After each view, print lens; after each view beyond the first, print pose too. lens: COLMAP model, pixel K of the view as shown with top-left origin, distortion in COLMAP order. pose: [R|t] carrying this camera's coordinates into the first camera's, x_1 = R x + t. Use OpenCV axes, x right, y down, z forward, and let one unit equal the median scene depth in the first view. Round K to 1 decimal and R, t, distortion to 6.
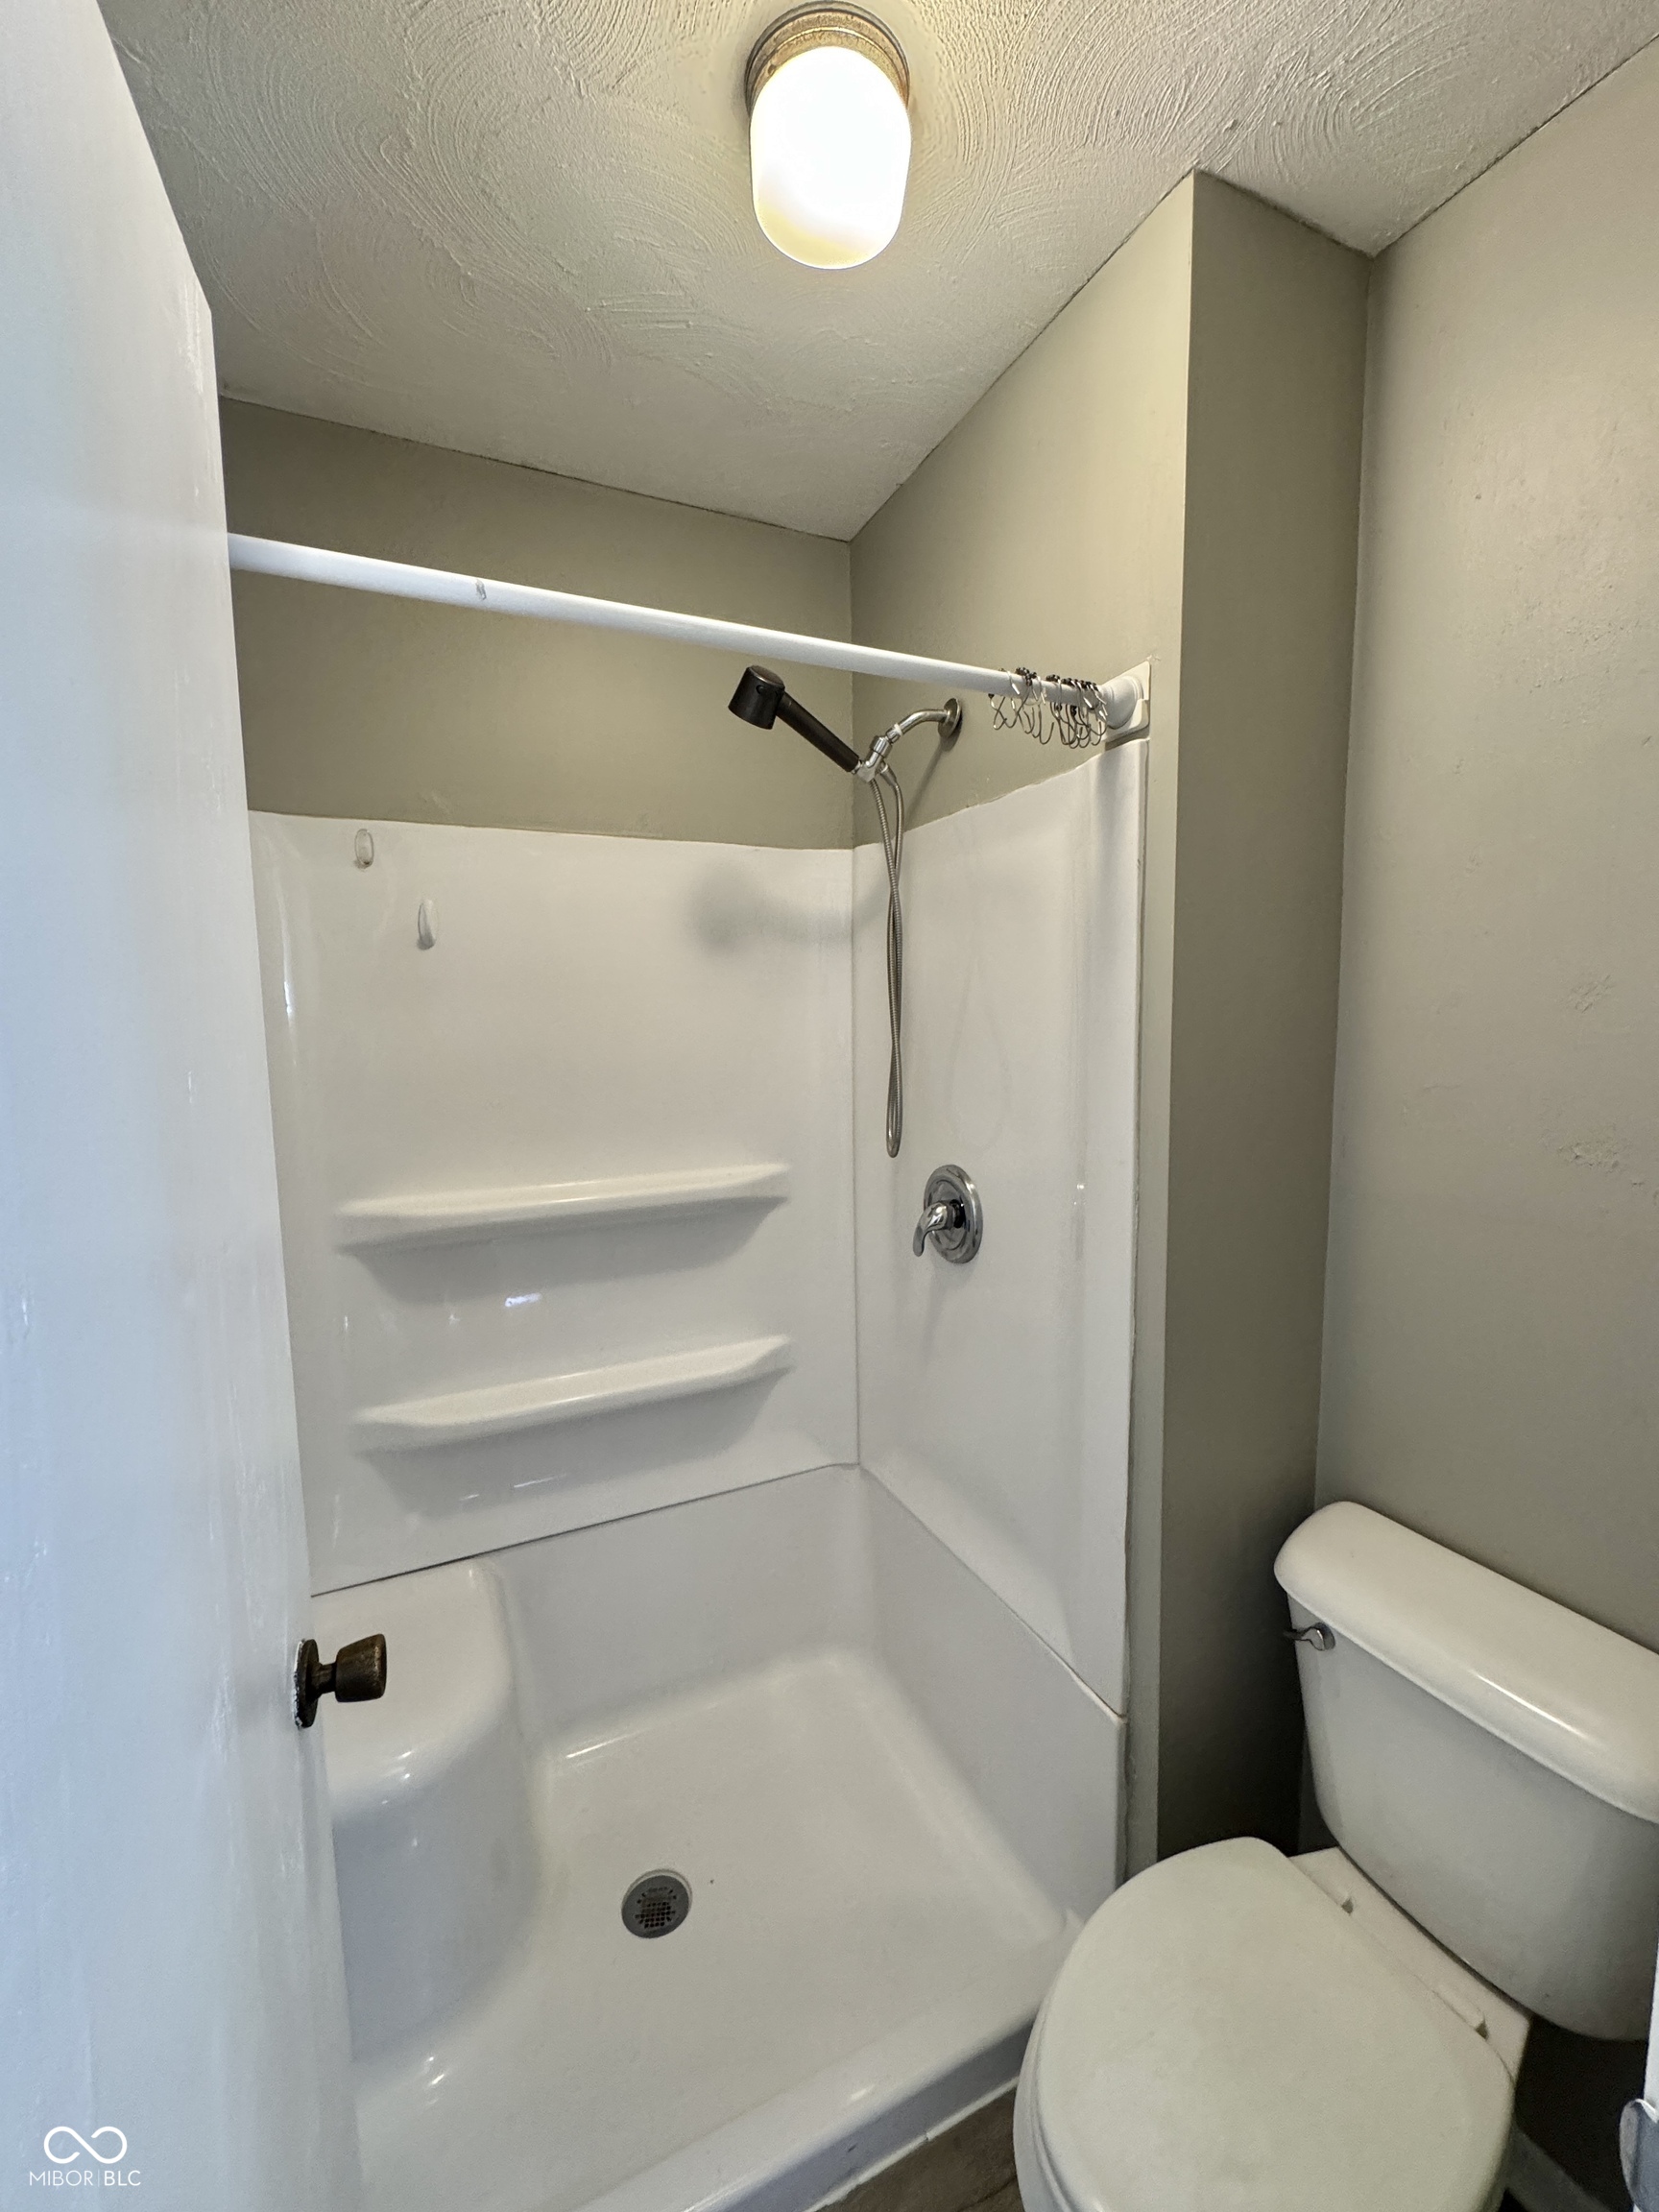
lens RADIAL K [[896.9, 0, 829.5], [0, 896.9, 1106.0], [0, 0, 1]] dist [-0.001625, -0.000073]
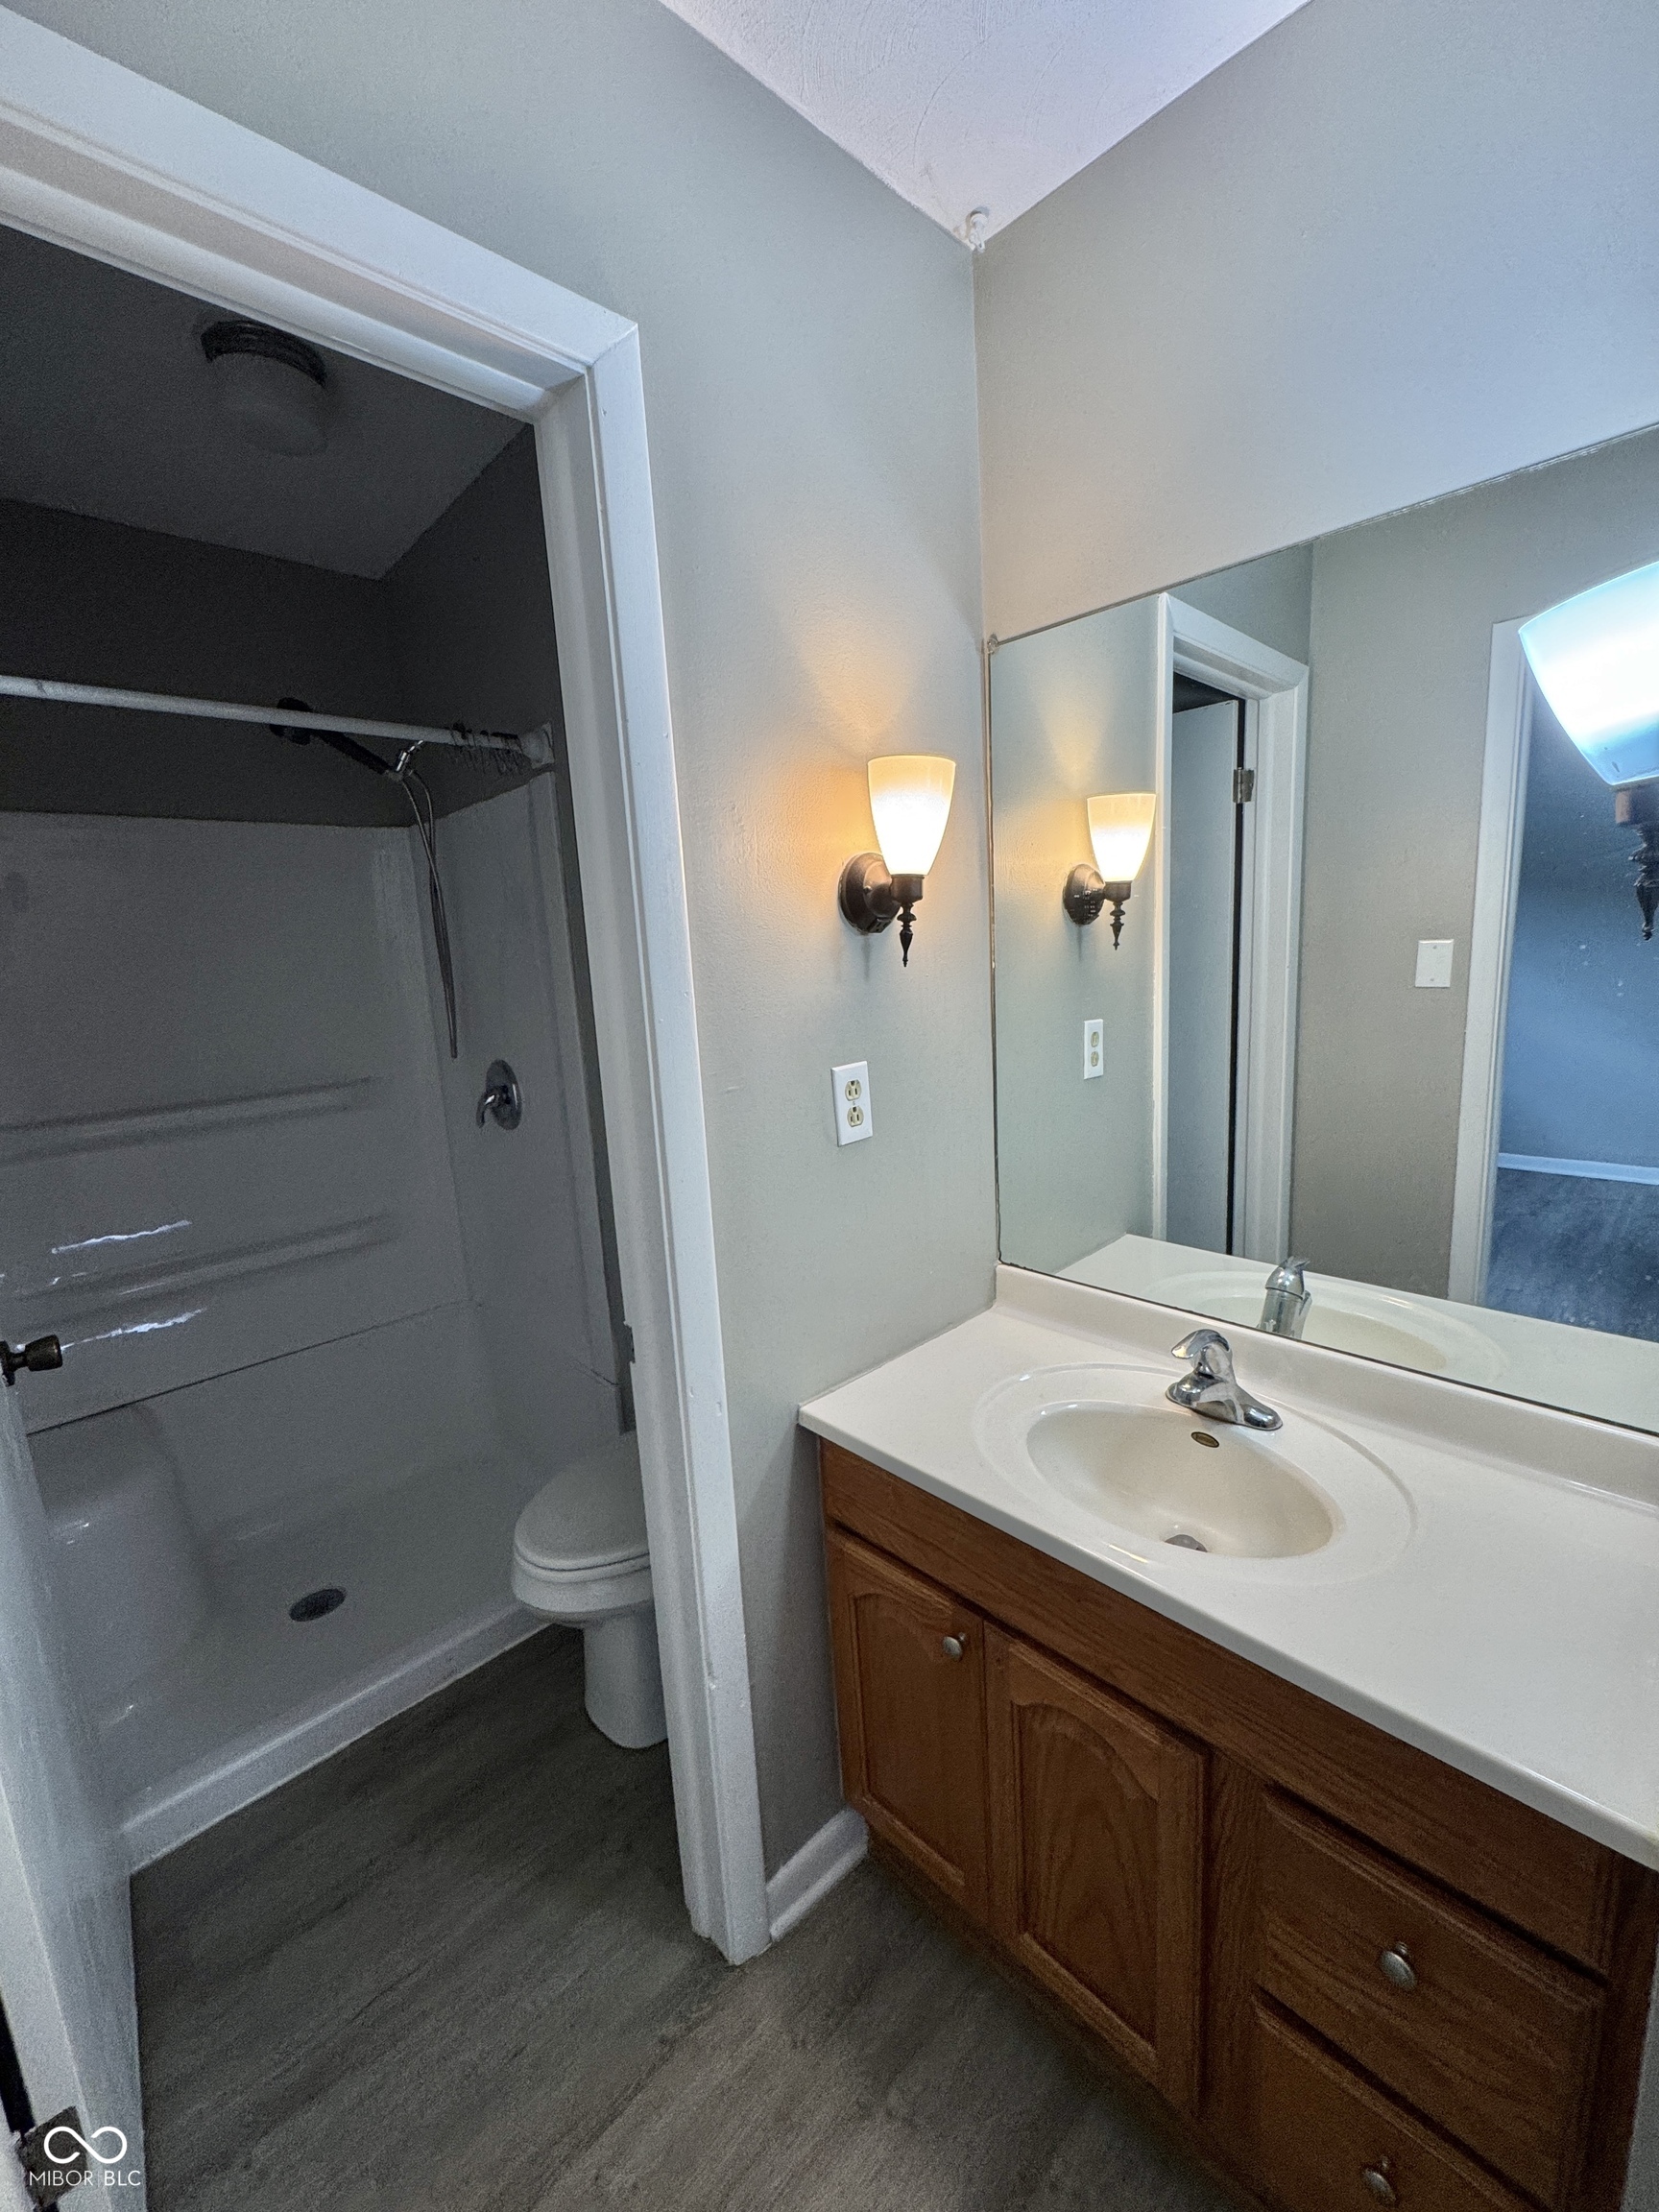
lens RADIAL K [[896.9, 0, 829.5], [0, 896.9, 1106.0], [0, 0, 1]] dist [-0.001625, -0.000073]
pose [[0.953135, -0.089056, 0.289142, 0.235206], [0.068169, 0.994336, 0.081541, 0.064293], [-0.294766, -0.058009, 0.953807, -0.541483]]
